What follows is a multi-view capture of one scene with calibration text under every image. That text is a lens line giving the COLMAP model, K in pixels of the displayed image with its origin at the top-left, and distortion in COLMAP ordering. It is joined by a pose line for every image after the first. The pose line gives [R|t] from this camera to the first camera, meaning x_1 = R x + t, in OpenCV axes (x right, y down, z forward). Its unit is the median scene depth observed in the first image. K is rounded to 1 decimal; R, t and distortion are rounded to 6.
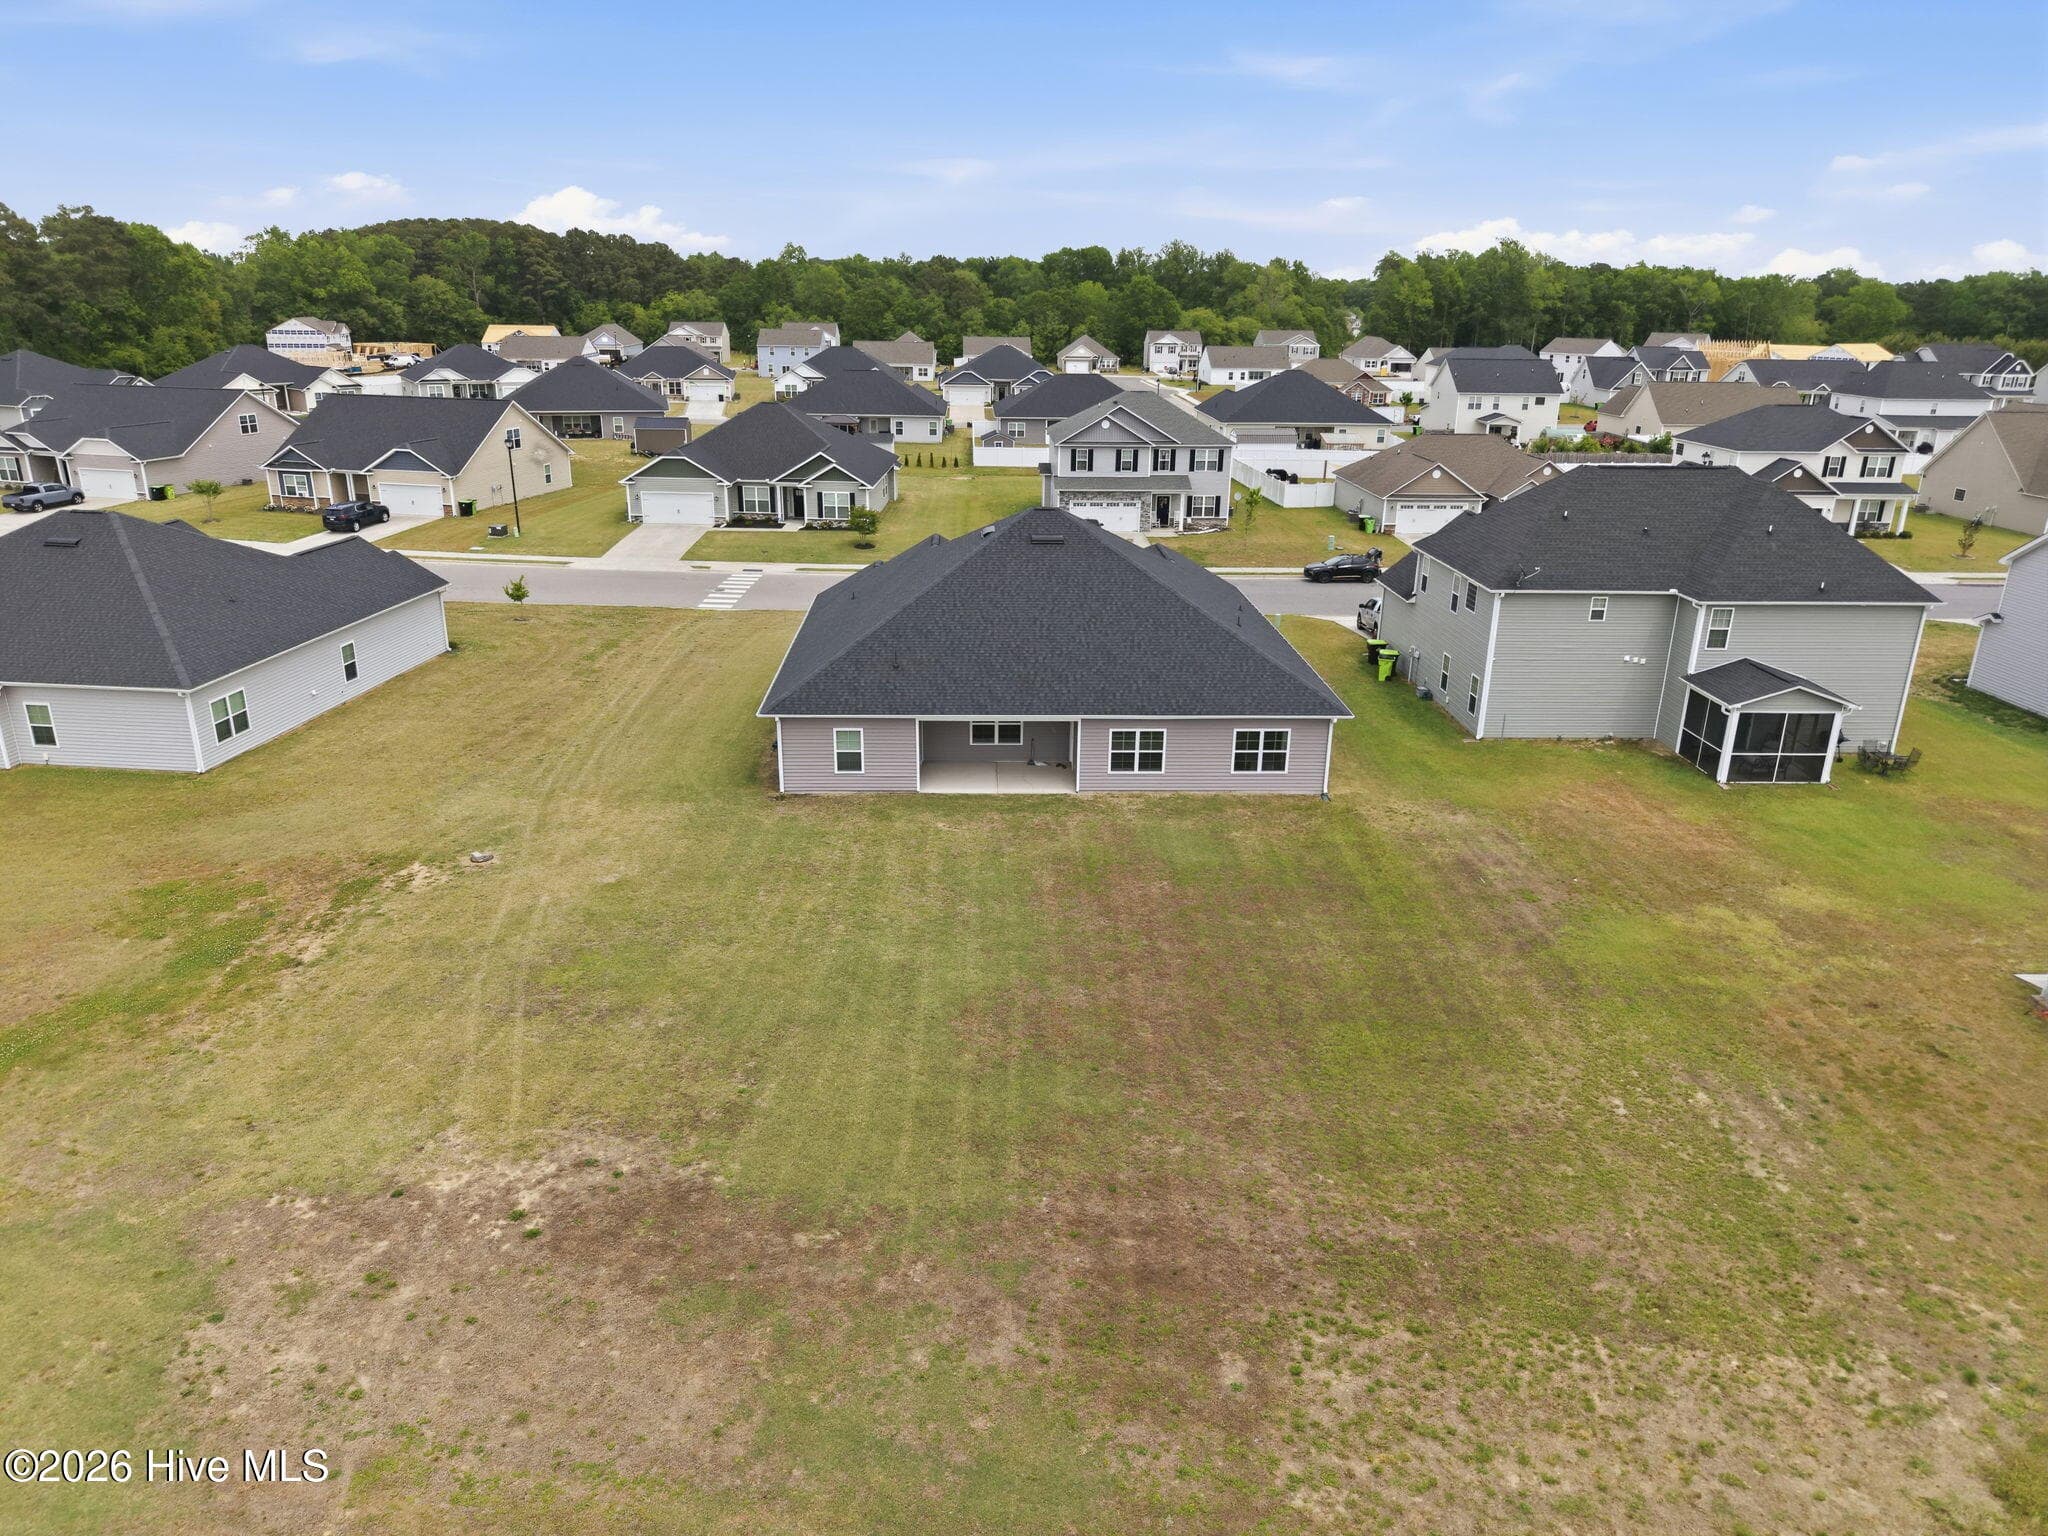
lens RADIAL K [[1364.4, 0, 1024.0], [0, 1364.4, 768.0], [0, 0, 1]] dist [0.061202, -0.078068]
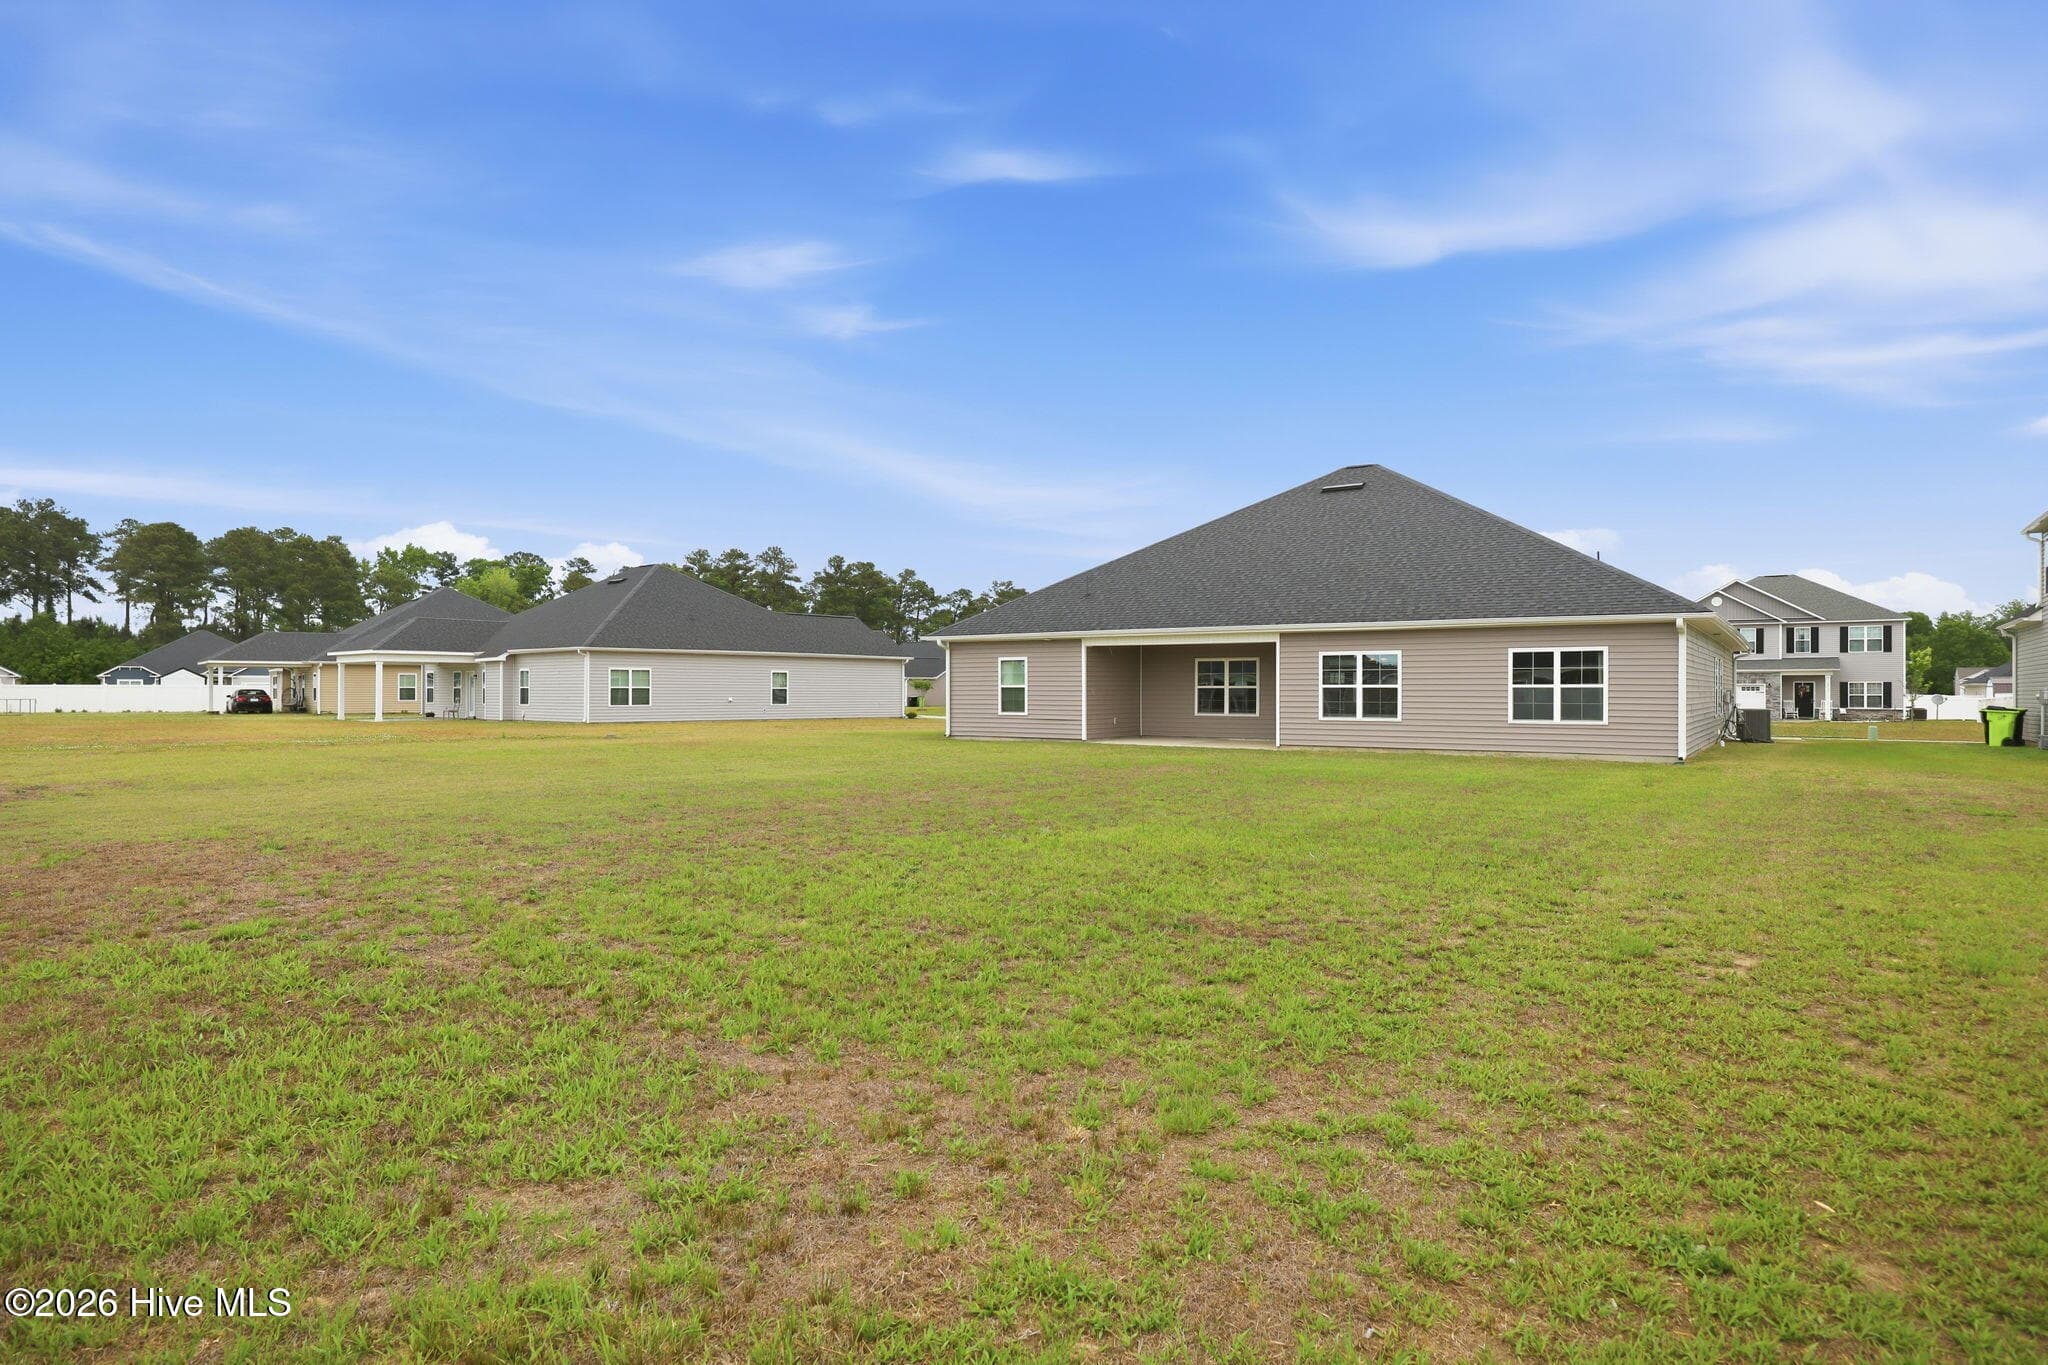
lens RADIAL K [[1141.1, 0, 1024.0], [0, 1141.1, 682.5], [0, 0, 1]] dist [-0.000149, -0.000557]
pose [[0.804819, -0.019563, -0.593198, 0.273474], [-0.184720, 0.941563, -0.281670, 0.169784], [0.564044, 0.336269, 0.754174, 0.449691]]
